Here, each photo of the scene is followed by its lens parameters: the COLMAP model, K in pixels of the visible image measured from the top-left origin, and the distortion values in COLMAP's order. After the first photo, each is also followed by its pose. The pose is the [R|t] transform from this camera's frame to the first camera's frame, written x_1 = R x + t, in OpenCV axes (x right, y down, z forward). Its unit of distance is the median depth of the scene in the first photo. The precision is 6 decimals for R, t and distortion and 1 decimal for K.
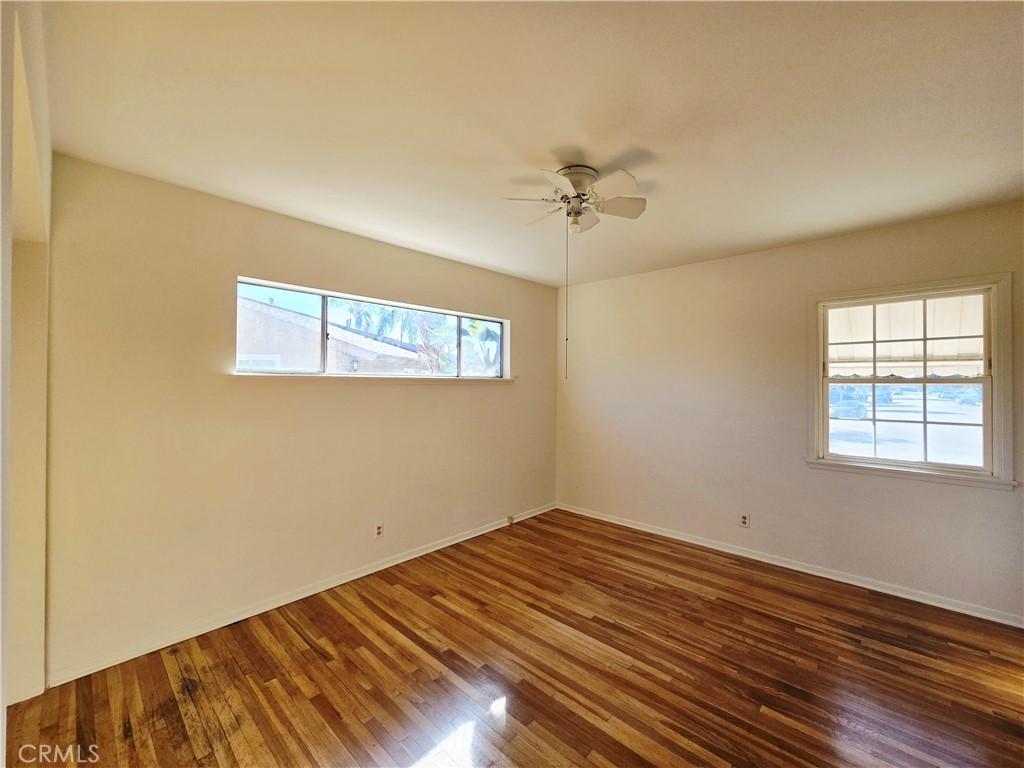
lens RADIAL K [[419.4, 0, 513.2], [0, 419.4, 381.0], [0, 0, 1]] dist [0.000257, 0.000223]
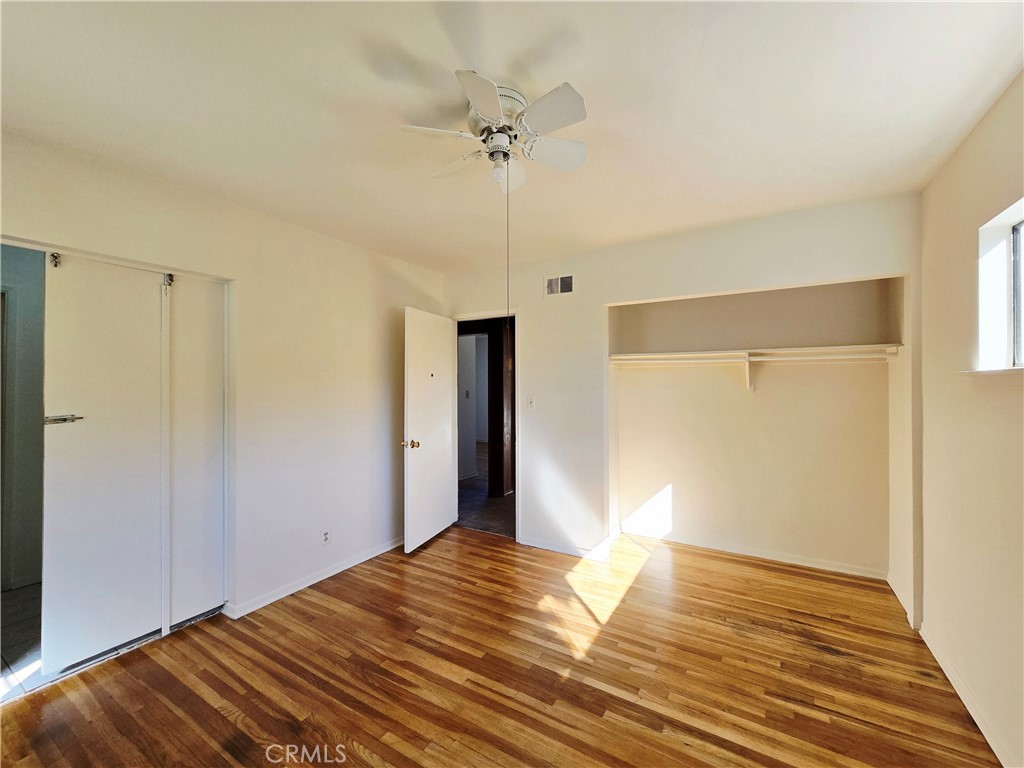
lens RADIAL K [[419.4, 0, 513.2], [0, 419.4, 381.0], [0, 0, 1]] dist [0.000257, 0.000223]
pose [[-0.977058, -0.000654, -0.212971, 0.305444], [0.001260, 0.999960, -0.008853, 0.009920], [0.212968, -0.008918, -0.977018, 1.903341]]
